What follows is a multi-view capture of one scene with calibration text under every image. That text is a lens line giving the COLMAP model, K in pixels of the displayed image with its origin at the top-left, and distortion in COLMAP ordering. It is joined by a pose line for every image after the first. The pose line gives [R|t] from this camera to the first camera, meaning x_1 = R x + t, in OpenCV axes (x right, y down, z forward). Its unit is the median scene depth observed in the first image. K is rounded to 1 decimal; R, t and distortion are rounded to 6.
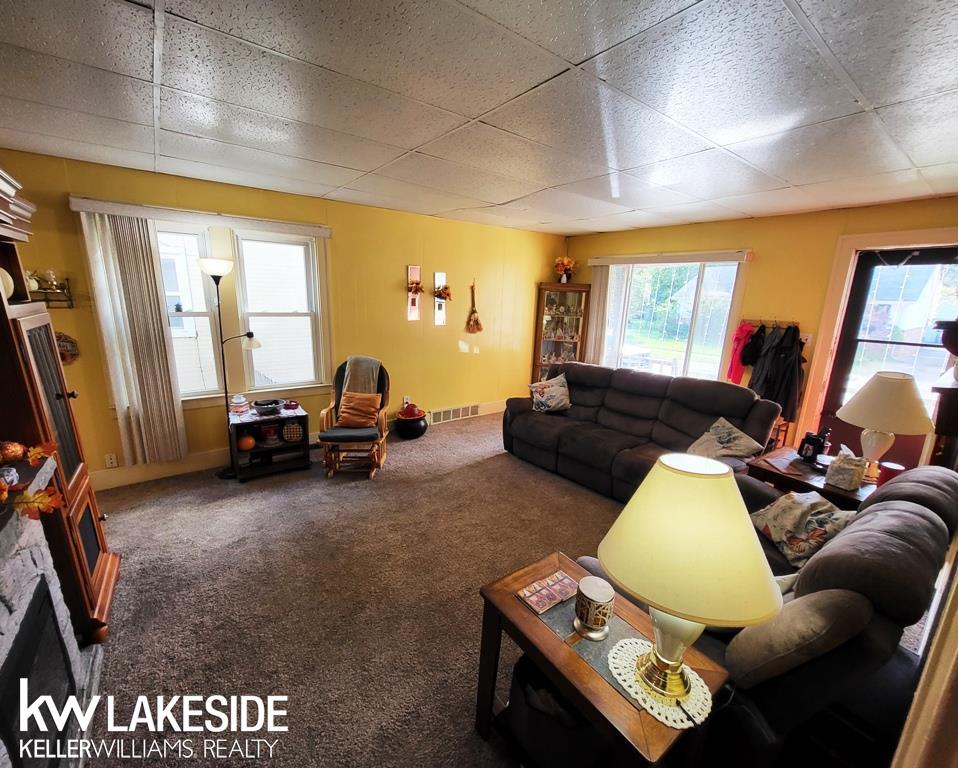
lens RADIAL K [[400.0, 0, 475.3], [0, 400.0, 387.9], [0, 0, 1]] dist [0.009896, -0.001897]
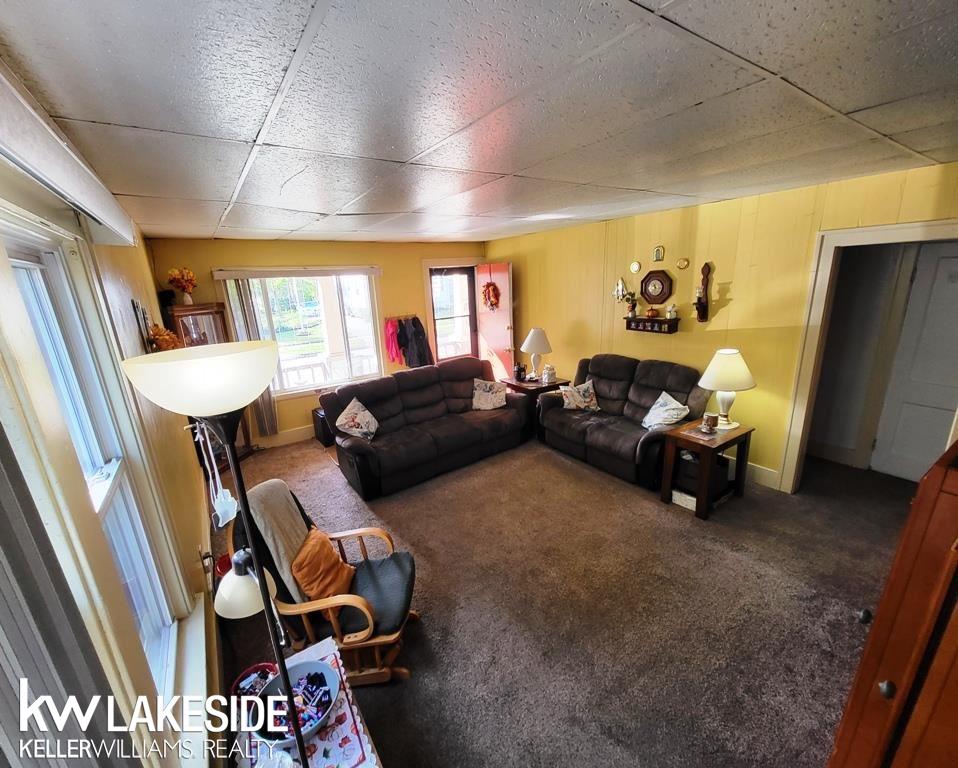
lens RADIAL K [[400.0, 0, 473.7], [0, 400.0, 391.8], [0, 0, 1]] dist [0.009896, -0.001897]
pose [[0.052891, -0.300785, 0.952224, -0.756927], [0.279593, 0.919881, 0.275039, -0.264865], [-0.958661, 0.251688, 0.132751, 0.713140]]
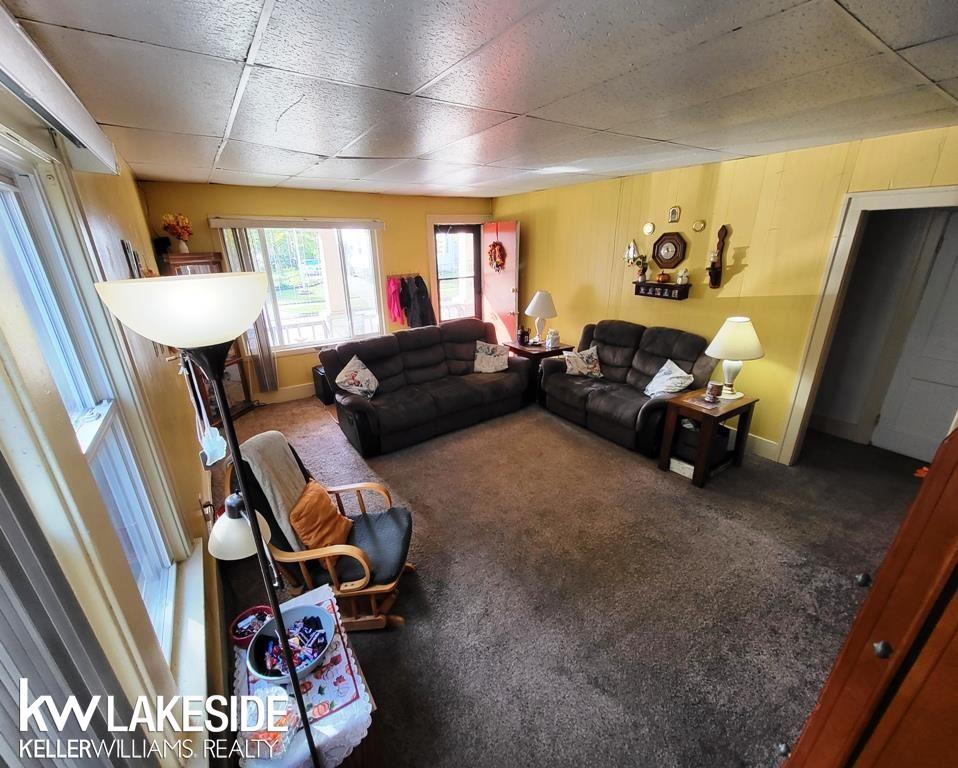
lens RADIAL K [[400.0, 0, 473.3], [0, 400.0, 389.3], [0, 0, 1]] dist [0.009896, -0.001897]
pose [[0.068720, -0.371867, 0.925739, -0.748803], [0.250939, 0.904541, 0.344724, -0.249972], [-0.965561, 0.208615, 0.155476, 0.717477]]
